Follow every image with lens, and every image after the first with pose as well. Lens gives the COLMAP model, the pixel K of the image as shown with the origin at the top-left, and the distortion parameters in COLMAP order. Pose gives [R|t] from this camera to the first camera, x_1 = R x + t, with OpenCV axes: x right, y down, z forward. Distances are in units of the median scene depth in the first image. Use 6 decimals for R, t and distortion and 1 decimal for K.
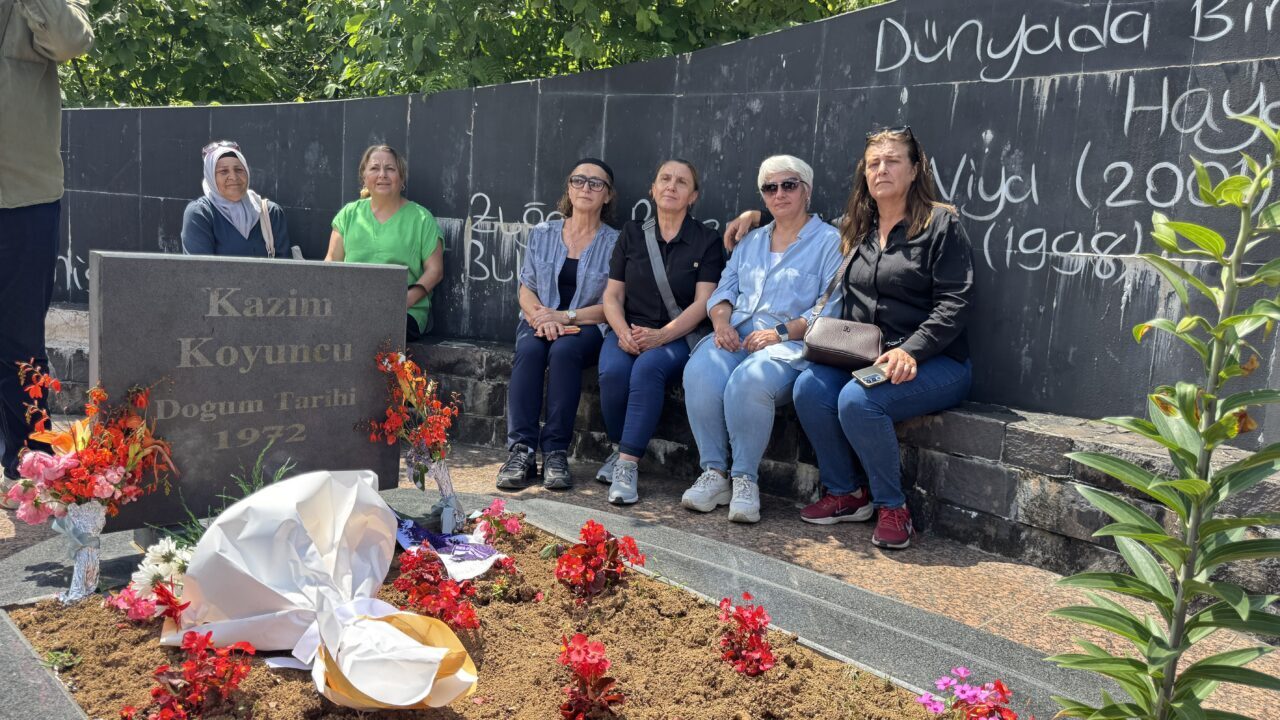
lens RADIAL K [[901.4, 0, 640.0], [0, 901.4, 360.0], [0, 0, 1]] dist [0.116891, -0.139035]
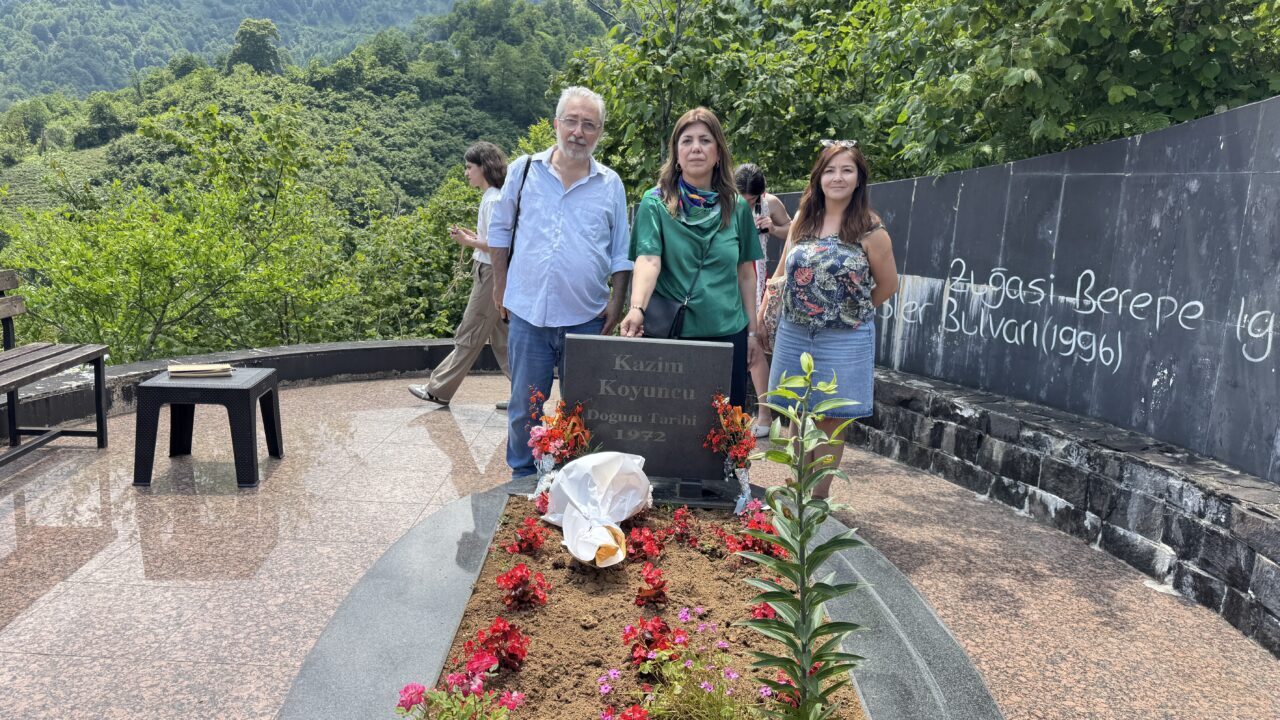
lens RADIAL K [[929.8, 0, 640.0], [0, 929.8, 360.0], [0, 0, 1]] dist [0.083738, -0.136006]
pose [[0.698344, 0.099563, -0.708804, 0.432517], [-0.094543, 0.994433, 0.046536, -0.074637], [0.709491, 0.034514, 0.703869, -0.150494]]
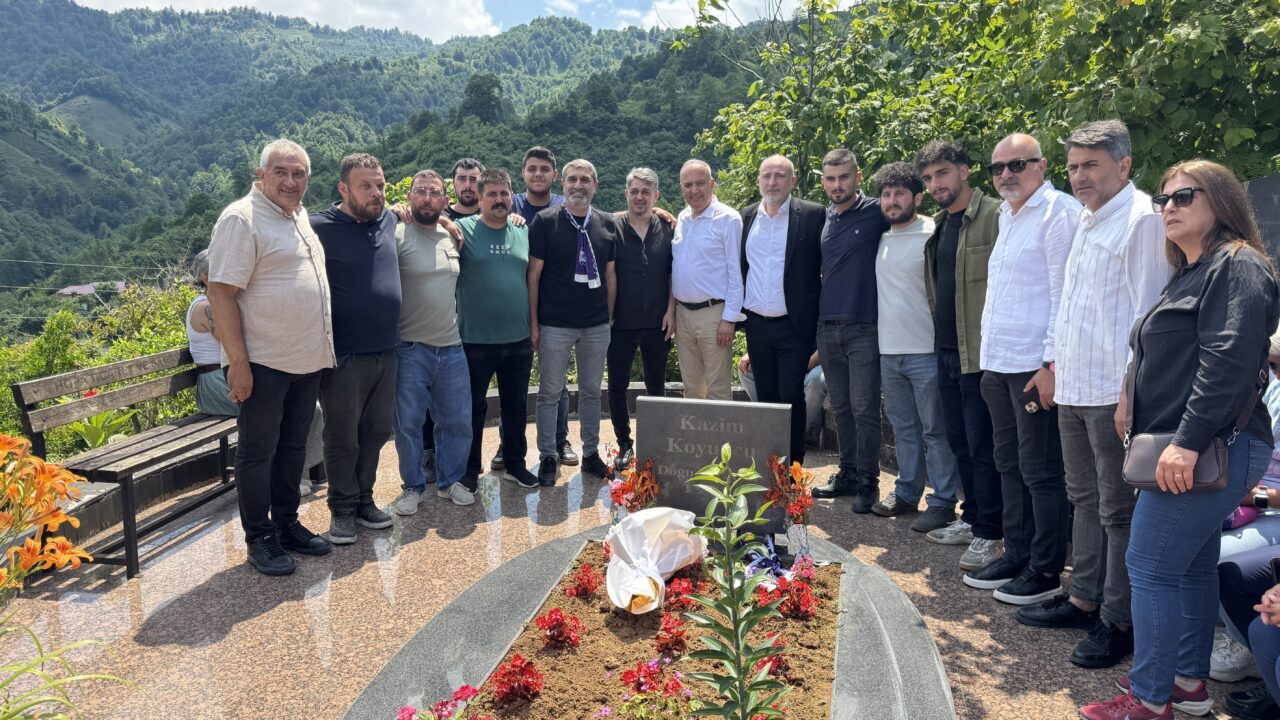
lens RADIAL K [[929.8, 0, 640.0], [0, 929.8, 360.0], [0, 0, 1]] dist [0.083738, -0.136006]
pose [[0.520377, 0.075362, -0.850605, 0.589943], [-0.077460, 0.996157, 0.040870, -0.131139], [0.850416, 0.044620, 0.524215, -0.093107]]
